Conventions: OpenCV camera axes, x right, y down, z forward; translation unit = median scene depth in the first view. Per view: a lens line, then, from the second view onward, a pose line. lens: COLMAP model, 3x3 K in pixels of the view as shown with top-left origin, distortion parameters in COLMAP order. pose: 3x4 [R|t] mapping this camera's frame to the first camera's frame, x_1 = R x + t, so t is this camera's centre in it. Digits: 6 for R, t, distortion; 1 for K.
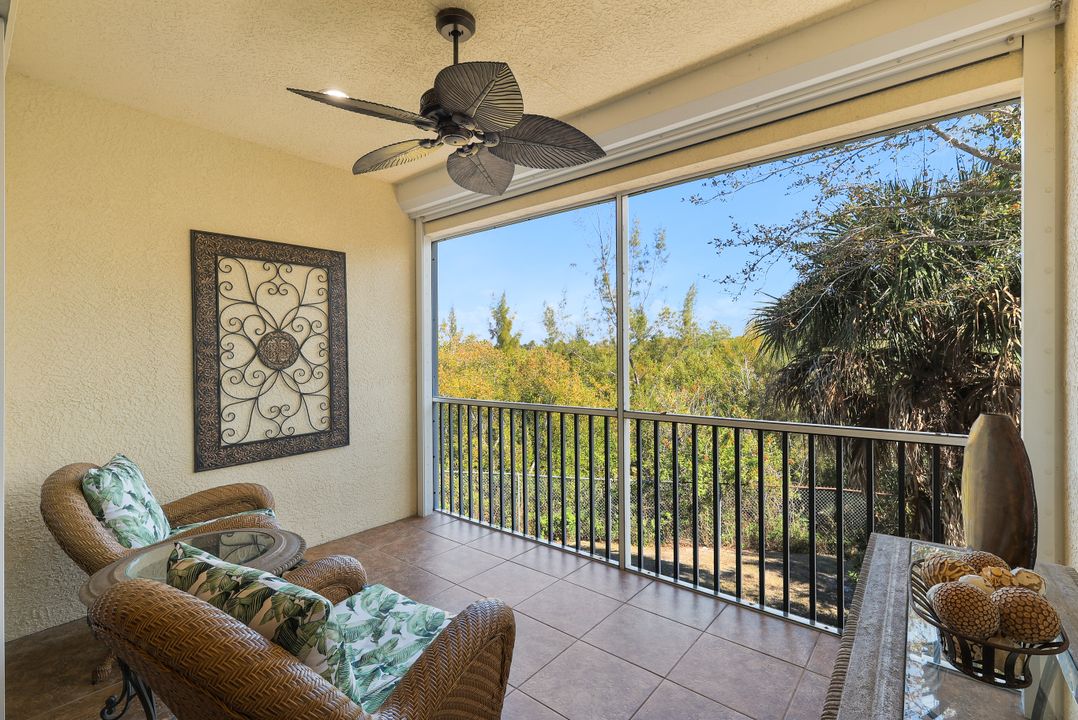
lens RADIAL K [[481.9, 0, 540.4], [0, 481.9, 361.5], [0, 0, 1]] dist [0.006961, 0.001322]
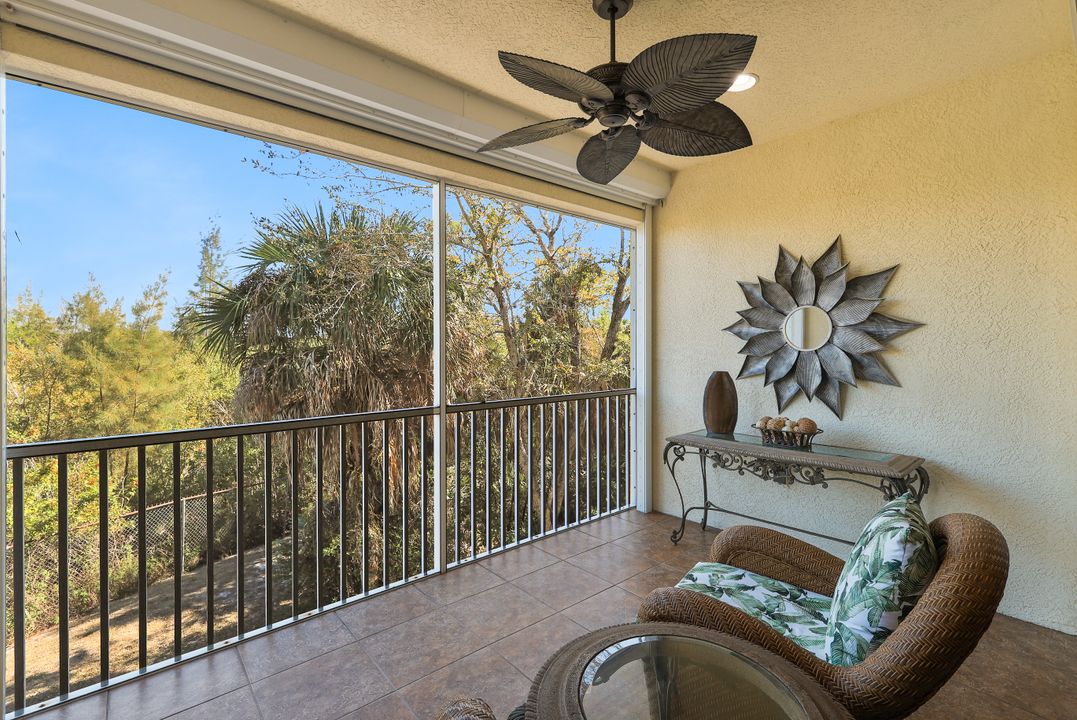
lens RADIAL K [[481.4, 0, 541.1], [0, 481.4, 360.4], [0, 0, 1]] dist [0.006961, 0.001322]
pose [[0.157974, -0.001555, 0.987442, -0.219855], [0.000365, 0.999999, 0.001516, -0.004108], [-0.987443, 0.000121, 0.157974, 0.213781]]
